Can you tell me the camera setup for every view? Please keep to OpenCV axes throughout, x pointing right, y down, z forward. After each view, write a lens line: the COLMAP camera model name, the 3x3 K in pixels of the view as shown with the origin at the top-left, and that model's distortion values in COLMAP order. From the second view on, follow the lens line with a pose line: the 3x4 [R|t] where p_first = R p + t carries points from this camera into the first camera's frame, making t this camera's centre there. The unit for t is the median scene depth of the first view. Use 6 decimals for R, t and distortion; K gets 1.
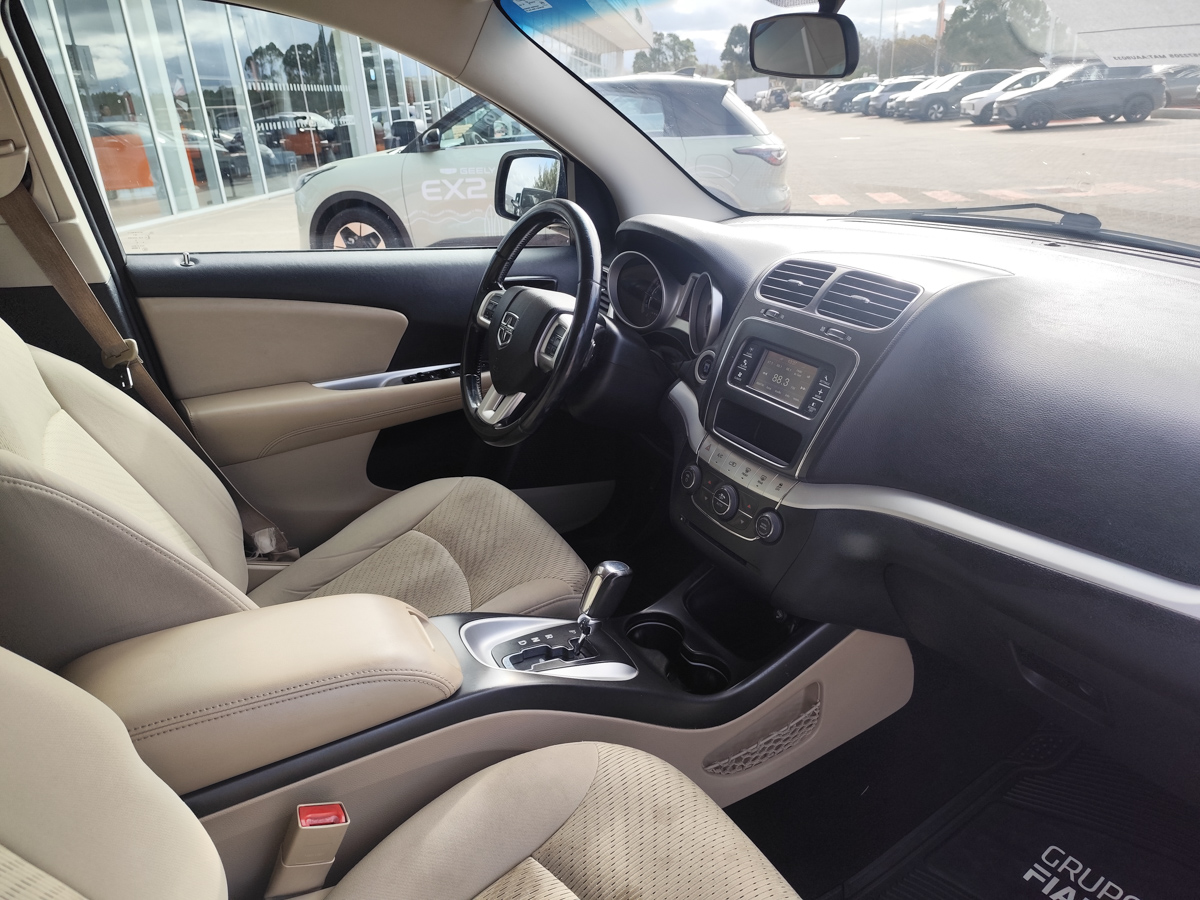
lens RADIAL K [[813.8, 0, 598.5], [0, 813.8, 442.6], [0, 0, 1]] dist [-0.006158, -0.012174]
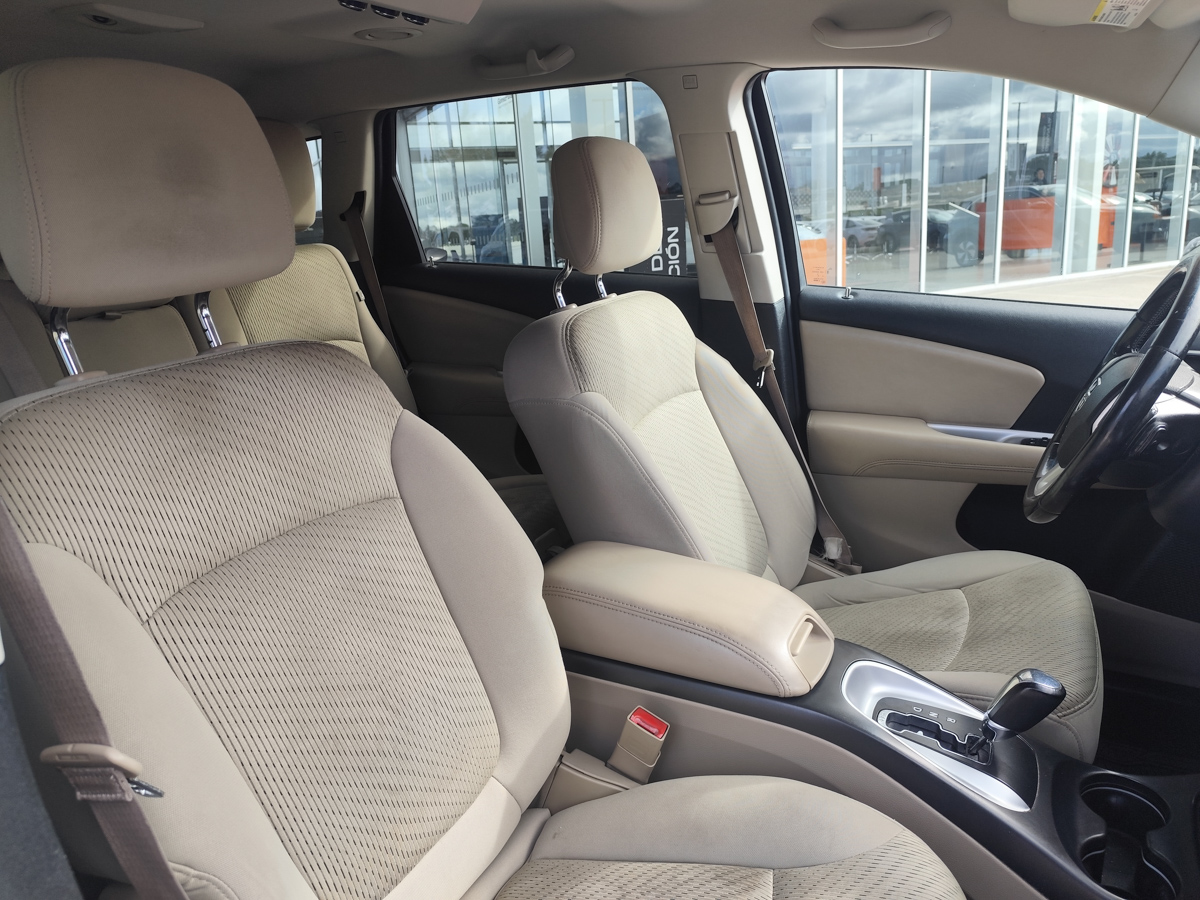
lens RADIAL K [[813.8, 0, 595.4], [0, 813.8, 462.0], [0, 0, 1]] dist [-0.006158, -0.012174]
pose [[0.532206, 0.242032, -0.811281, 0.273083], [-0.281064, 0.954427, 0.100357, -0.010099], [0.798598, 0.174611, 0.575979, 0.080755]]
